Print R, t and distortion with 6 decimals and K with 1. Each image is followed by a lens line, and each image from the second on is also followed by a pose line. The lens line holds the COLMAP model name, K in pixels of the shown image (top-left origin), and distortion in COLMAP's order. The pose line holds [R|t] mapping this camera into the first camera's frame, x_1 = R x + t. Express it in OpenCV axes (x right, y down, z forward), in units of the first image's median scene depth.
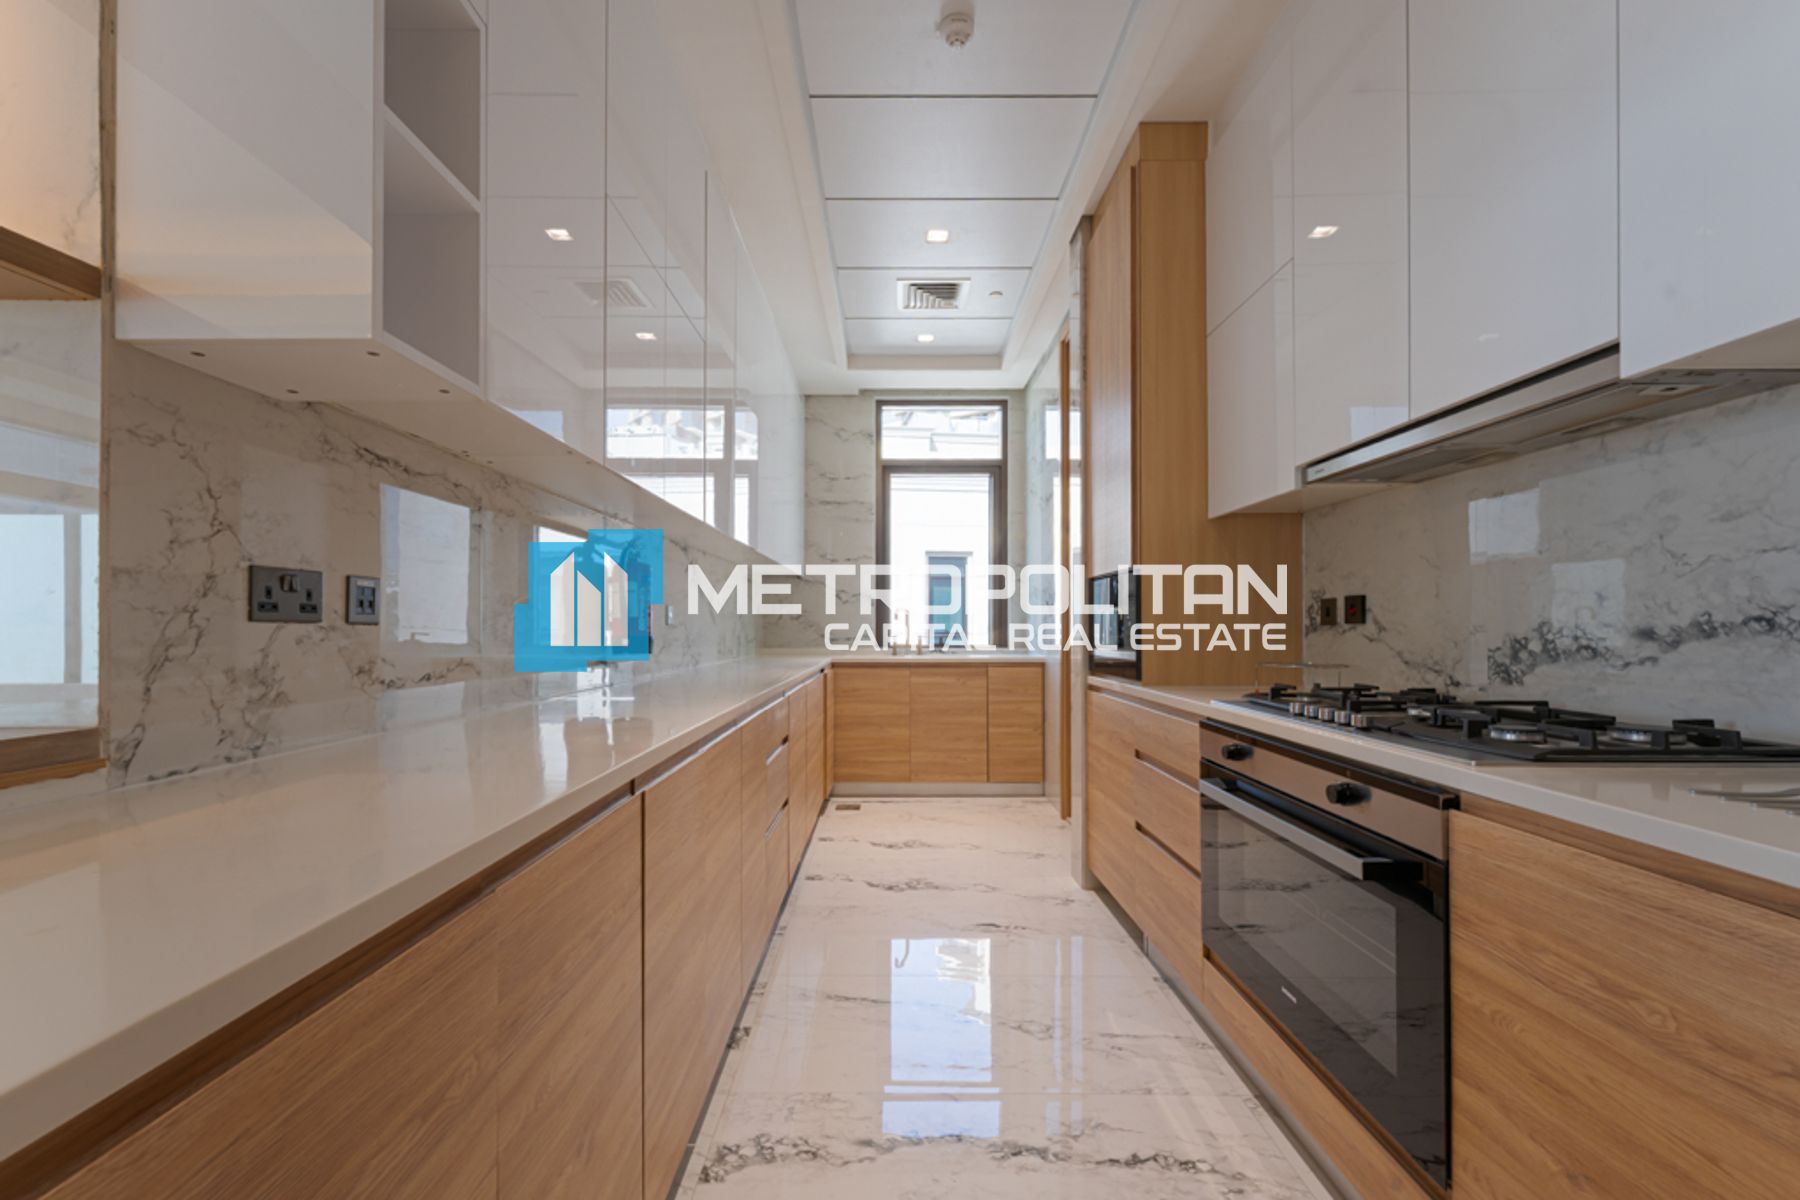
lens RADIAL K [[804.7, 0, 899.7], [0, 804.7, 613.3], [0, 0, 1]] dist [0.002807, 0.000225]
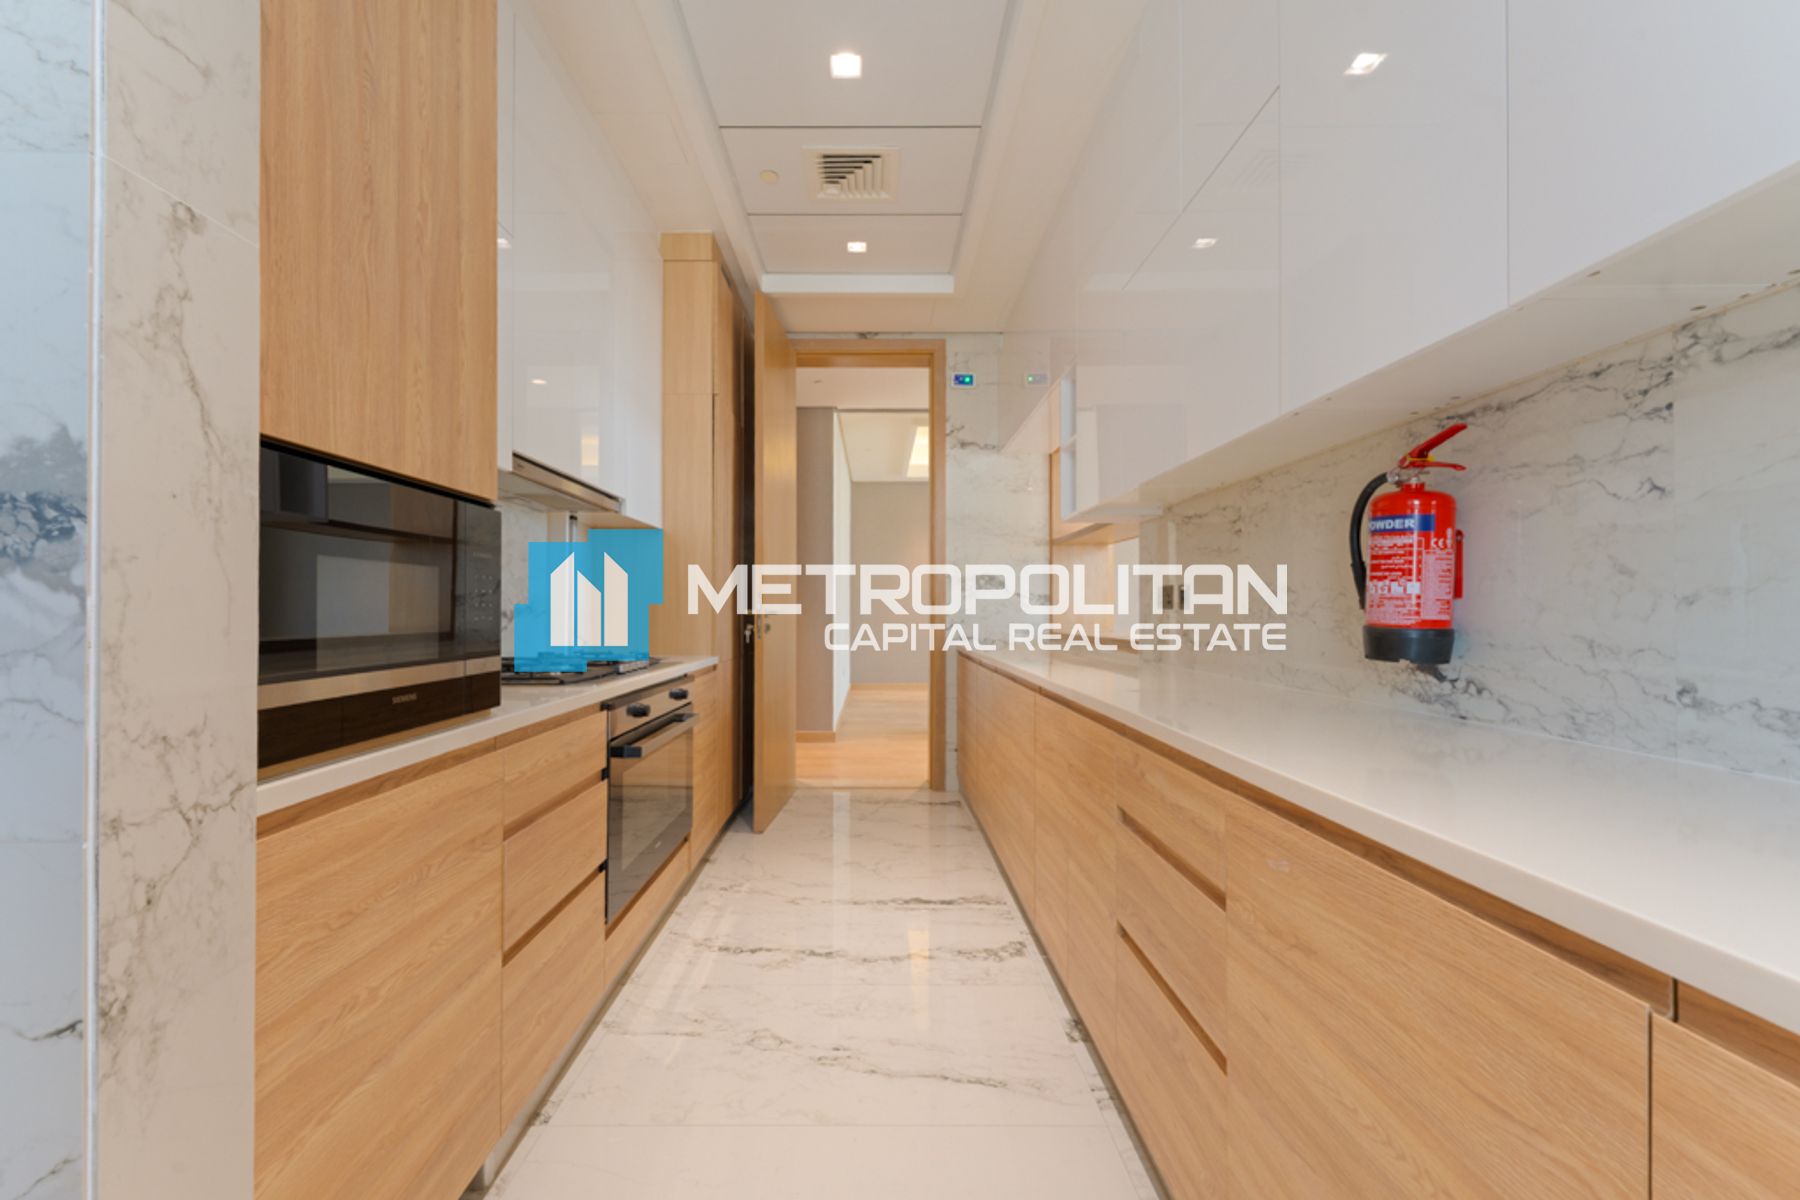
lens RADIAL K [[740.1, 0, 896.0], [0, 740.1, 610.7], [0, 0, 1]] dist [0.000732, -0.000425]
pose [[-0.999799, 0.009642, -0.017571, 0.032787], [0.009994, 0.999749, -0.020027, 0.044453], [0.017373, -0.020198, -0.999645, 2.310076]]
